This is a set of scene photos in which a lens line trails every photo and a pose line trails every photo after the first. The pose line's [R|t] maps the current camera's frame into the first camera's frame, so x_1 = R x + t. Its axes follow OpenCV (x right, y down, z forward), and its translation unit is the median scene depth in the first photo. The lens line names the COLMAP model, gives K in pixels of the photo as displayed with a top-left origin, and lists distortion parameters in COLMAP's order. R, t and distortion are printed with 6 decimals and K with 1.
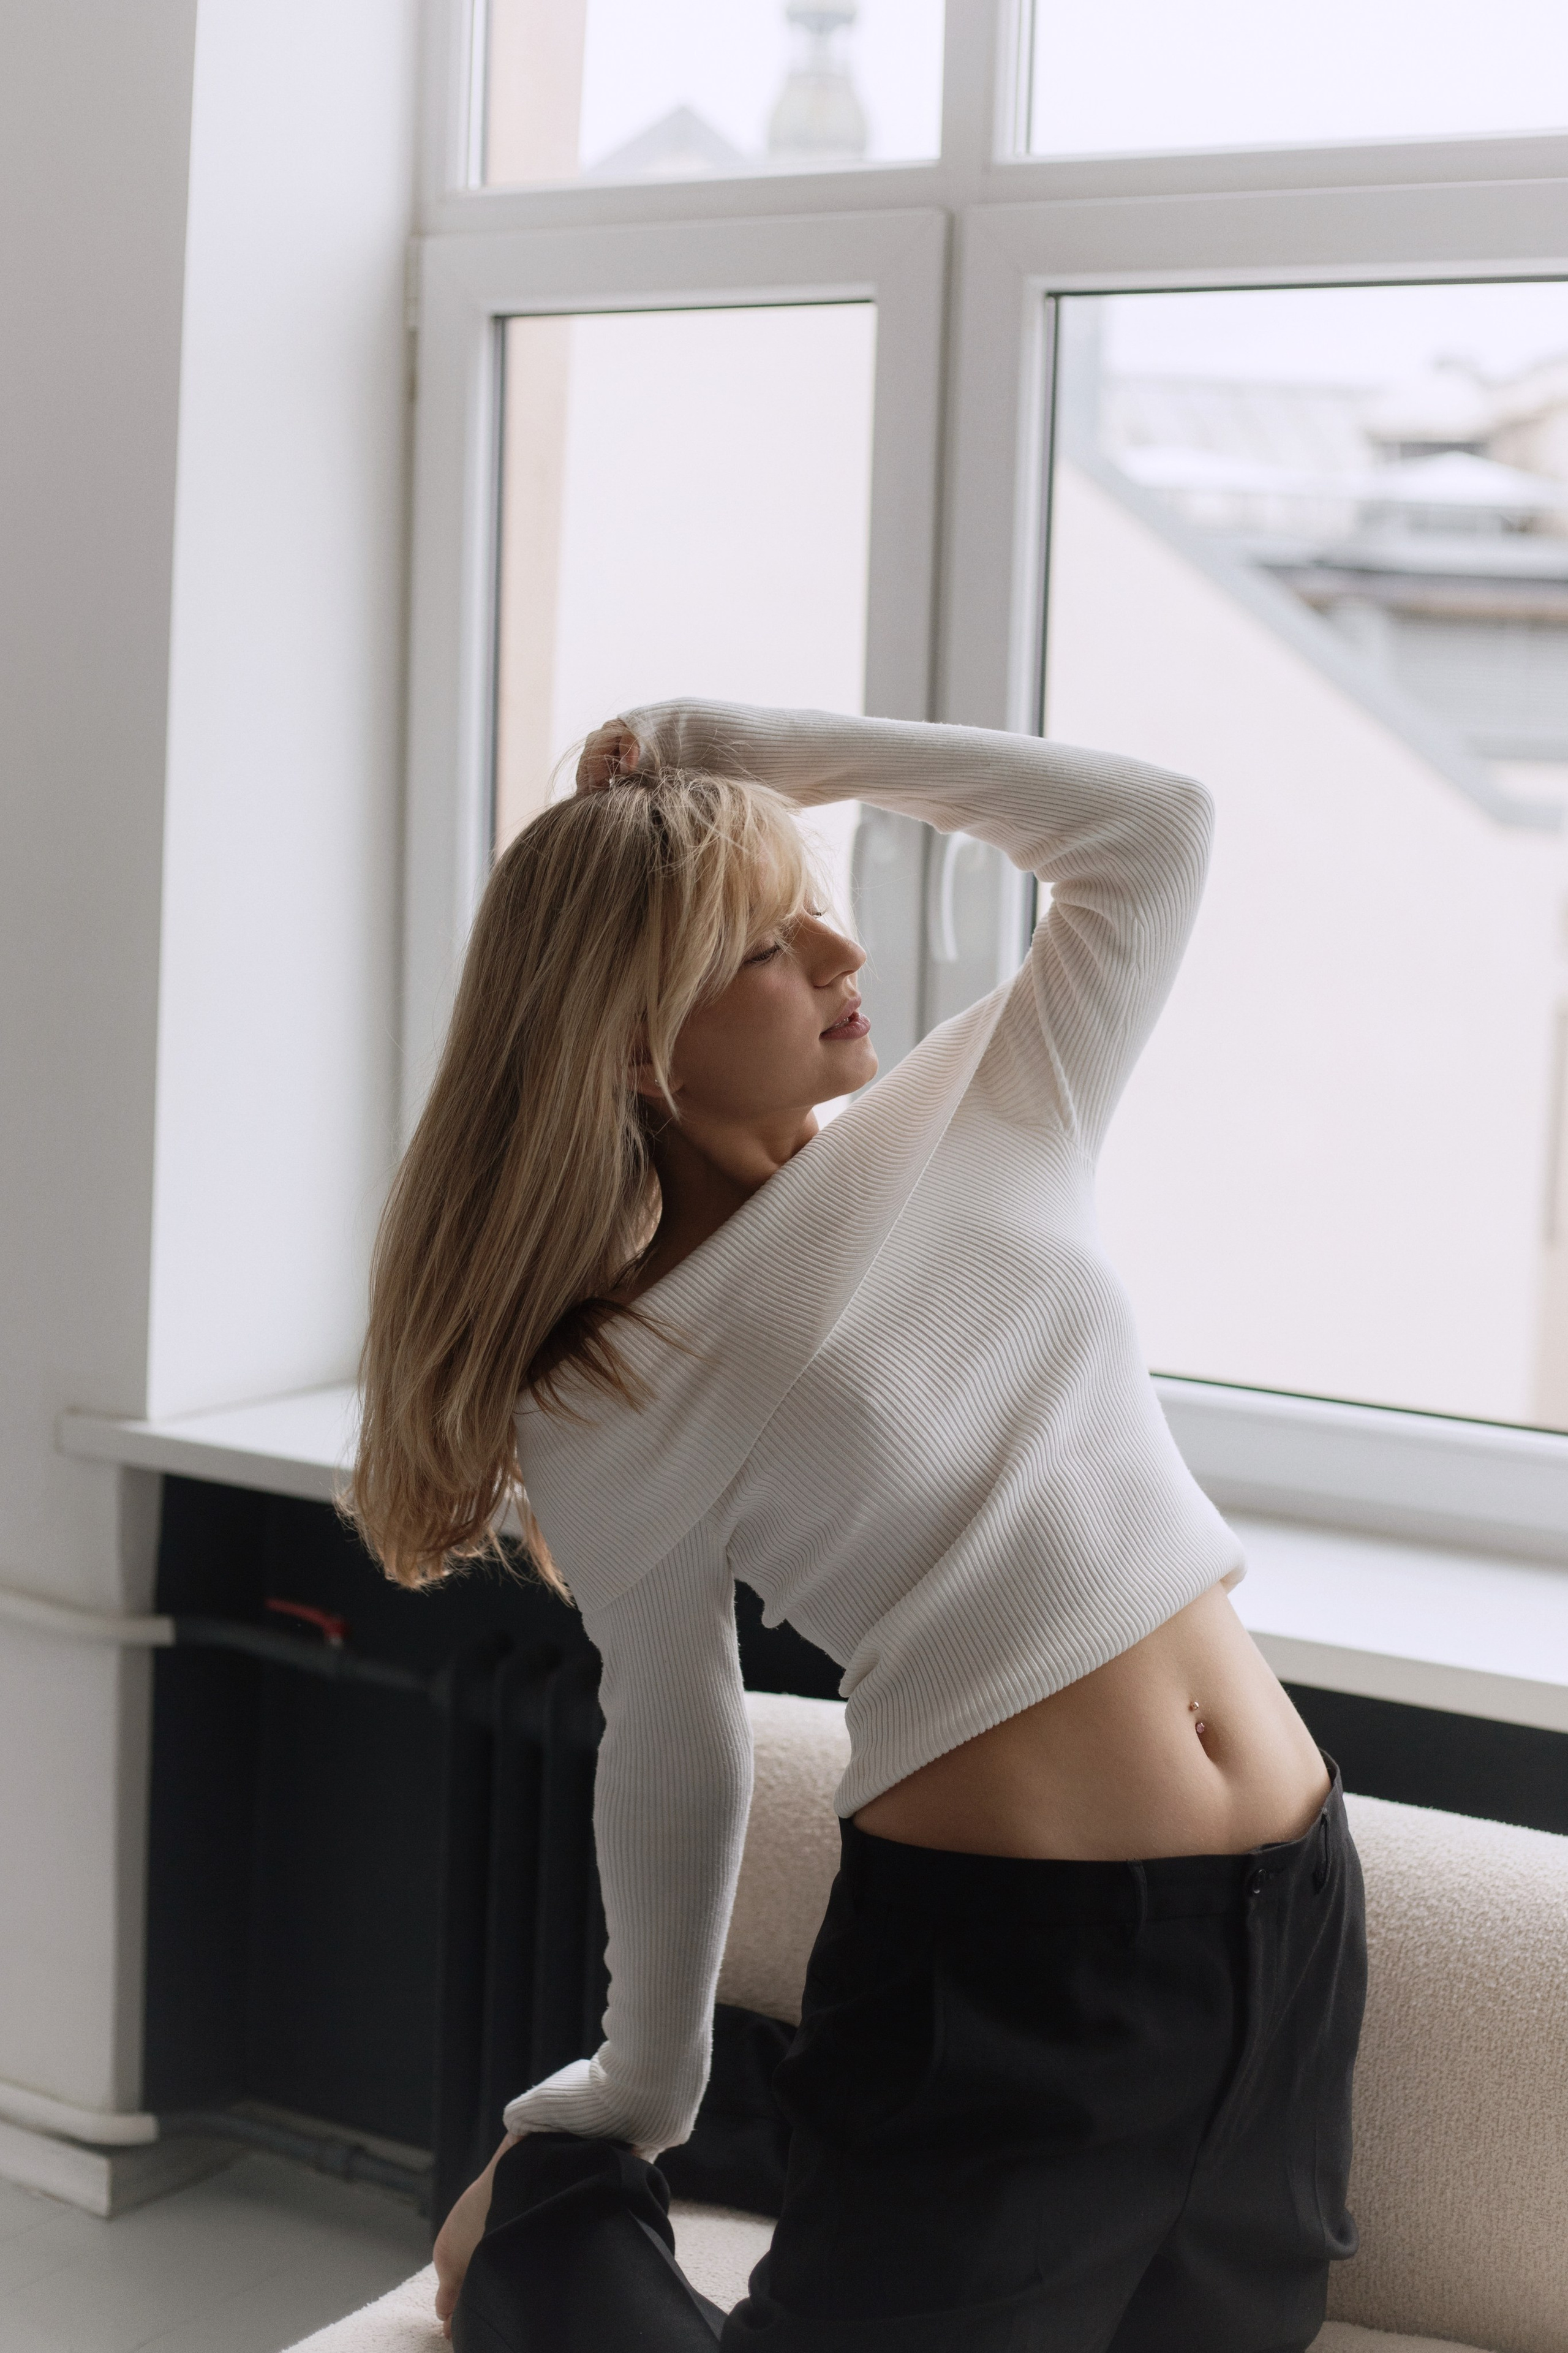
lens RADIAL K [[3363.4, 0, 785.0], [0, 3363.4, 1186.9], [0, 0, 1]] dist [-0.108798, 0.000000]
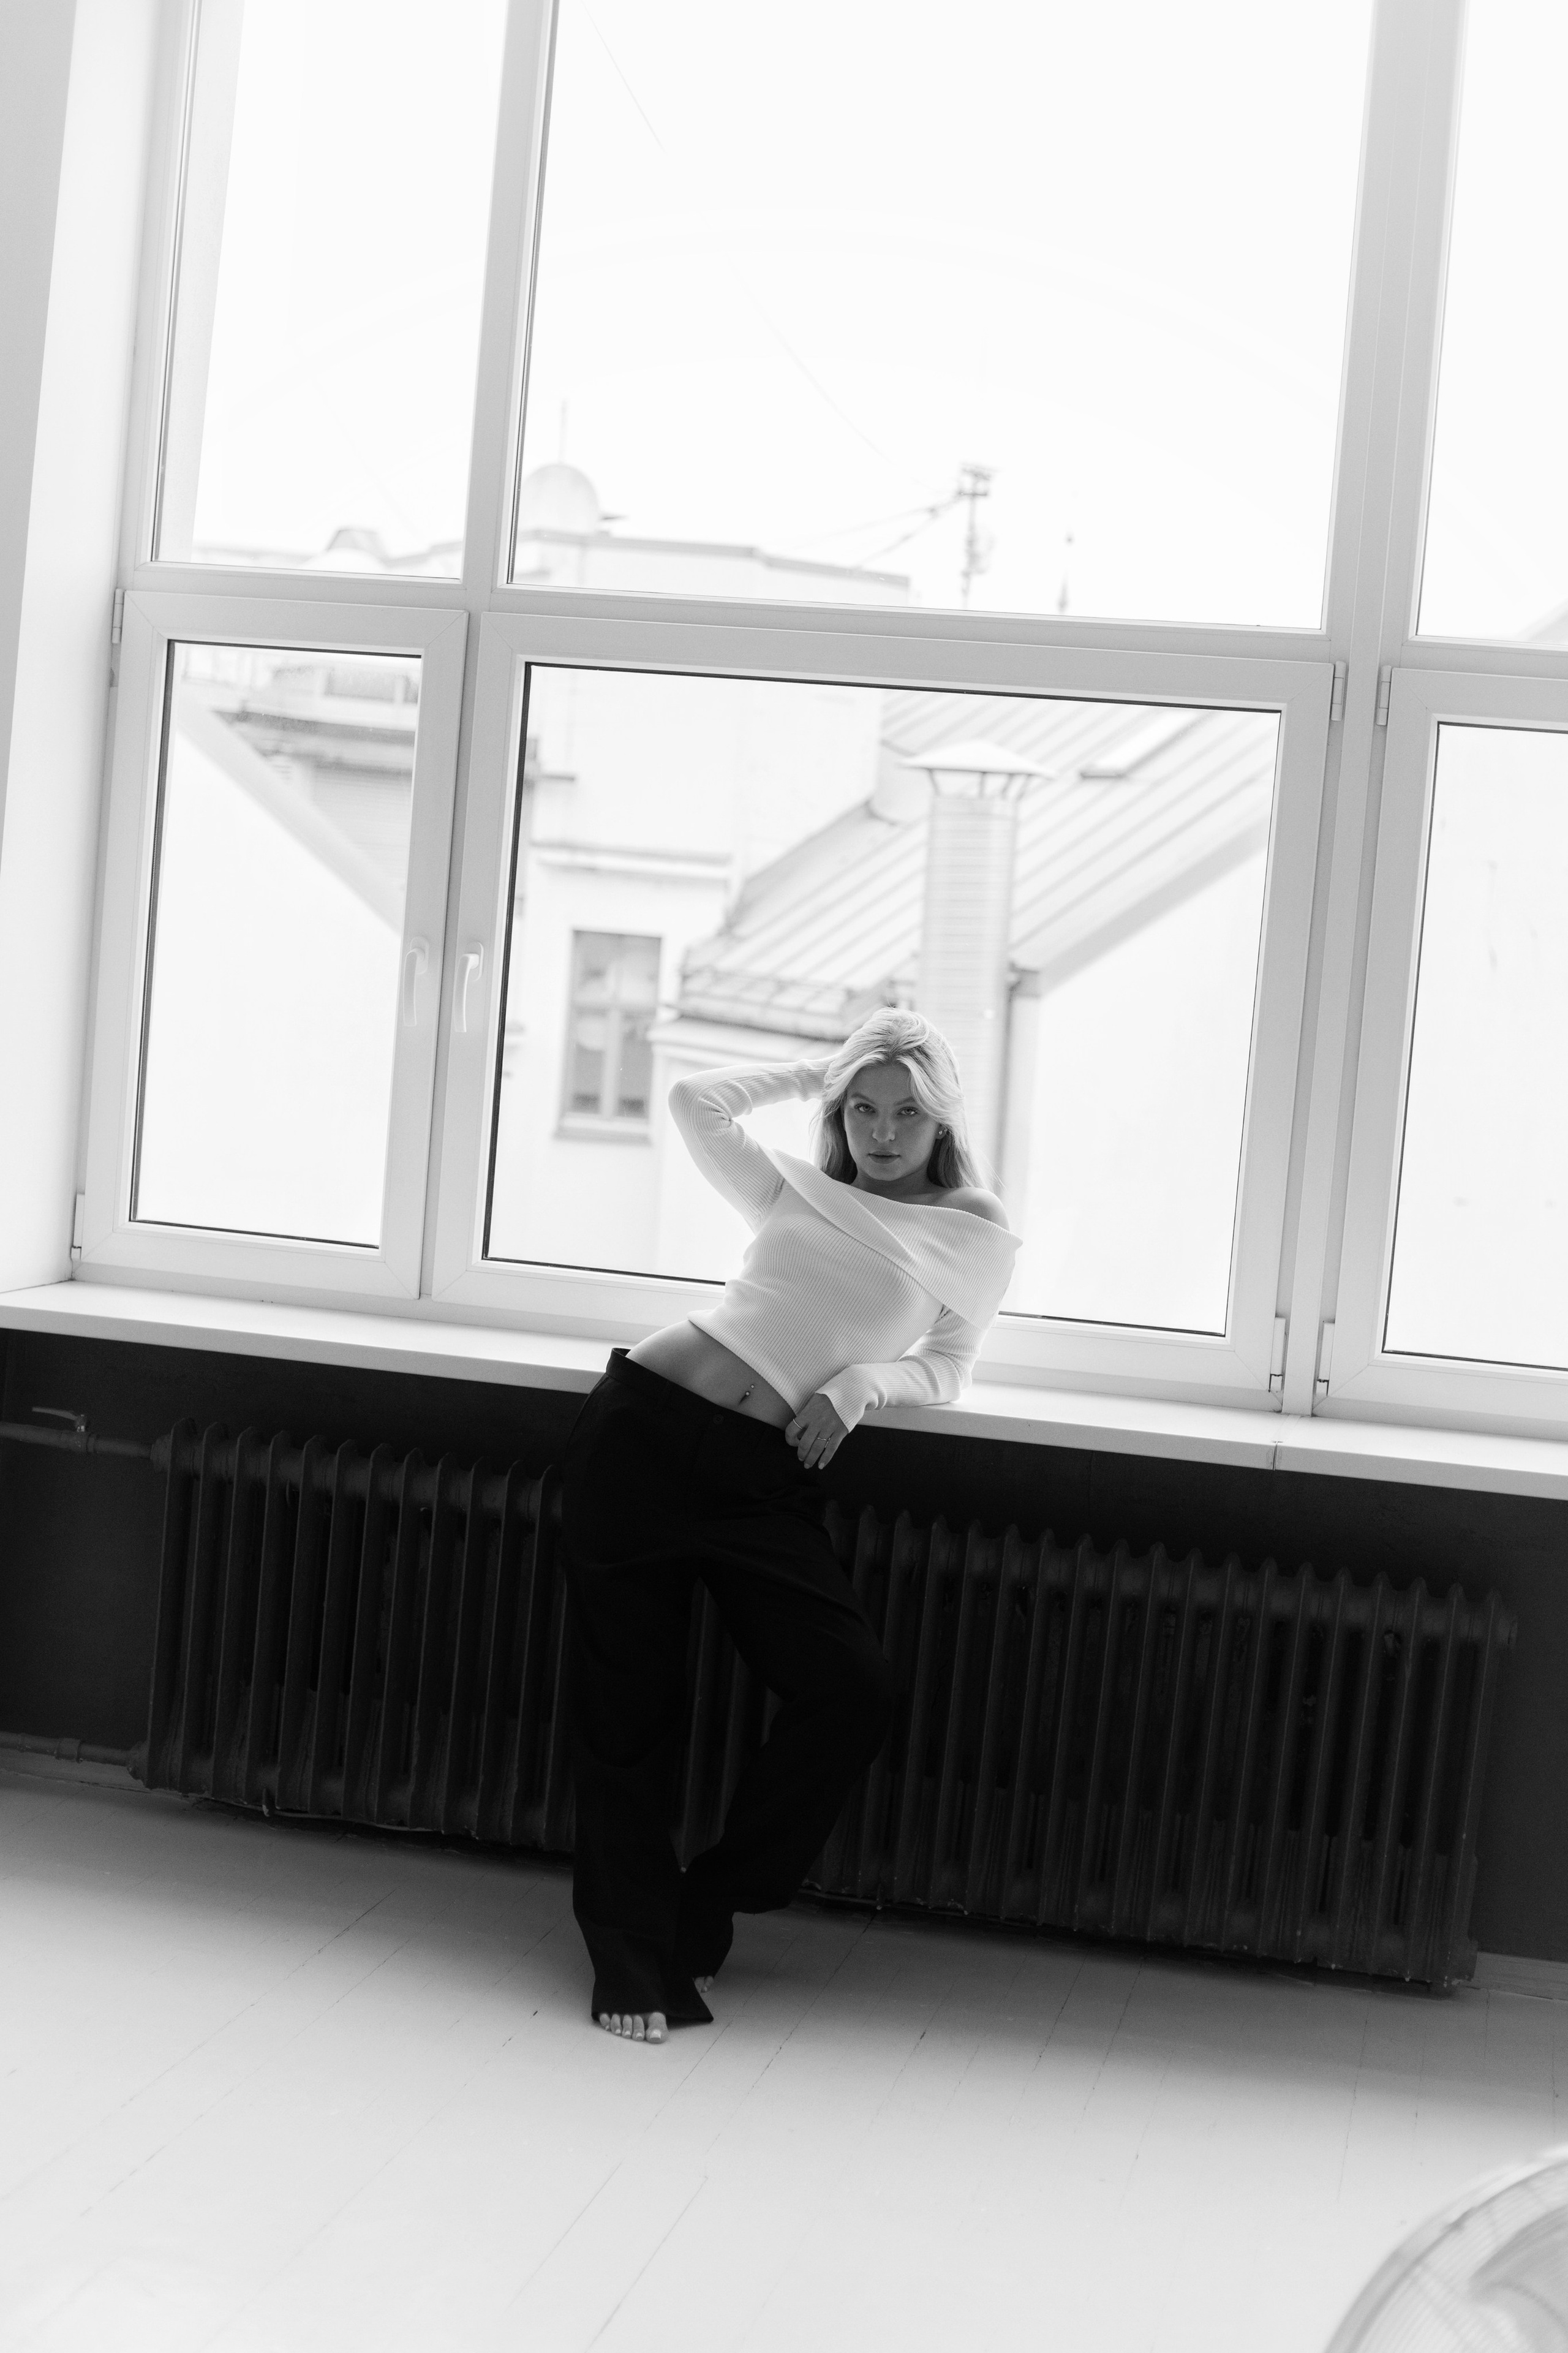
lens RADIAL K [[3363.4, 0, 781.1], [0, 3363.4, 1168.2], [0, 0, 1]] dist [-0.108798, 0.000000]
pose [[0.939638, 0.017074, 0.341744, -0.378144], [-0.002242, 0.999040, -0.043748, 0.077732], [-0.342163, 0.040341, 0.938774, -0.685601]]
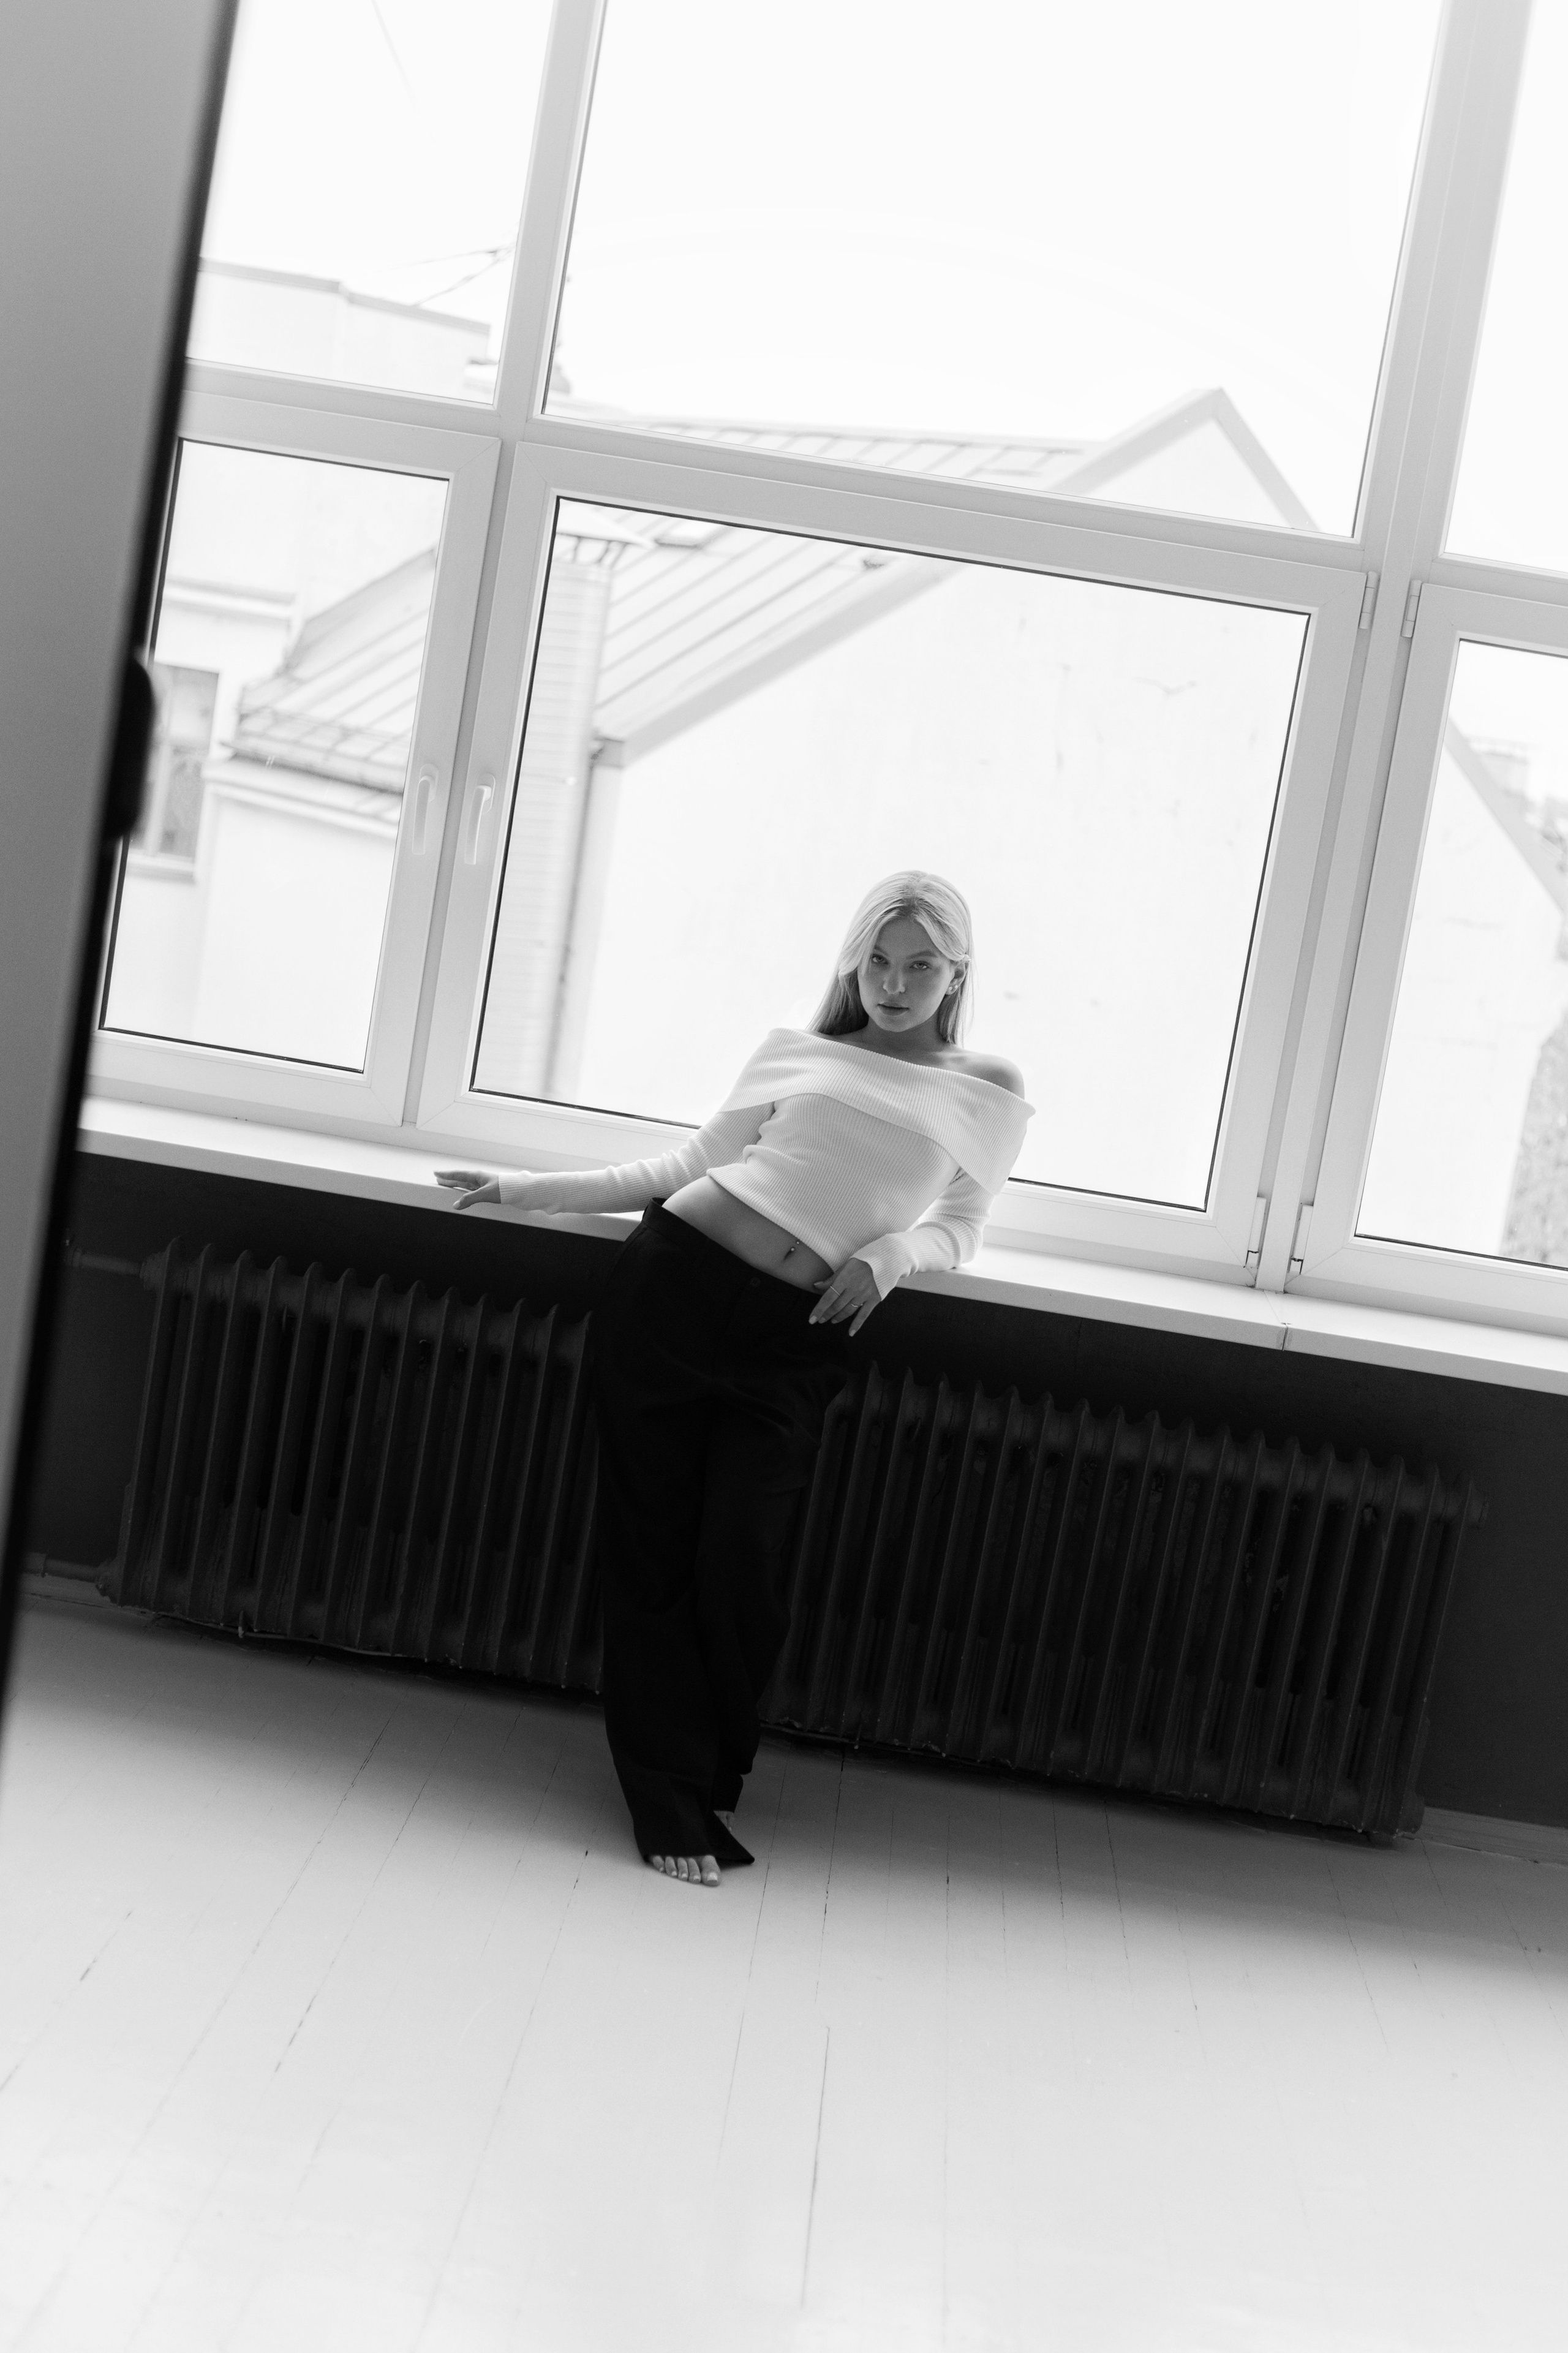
lens RADIAL K [[3363.4, 0, 784.0], [0, 3363.4, 1173.5], [0, 0, 1]] dist [-0.108798, 0.000000]
pose [[0.869448, 0.039272, 0.492460, -0.638333], [-0.061133, 0.997726, 0.028366, 0.033224], [-0.490227, -0.054768, 0.869873, -0.597080]]
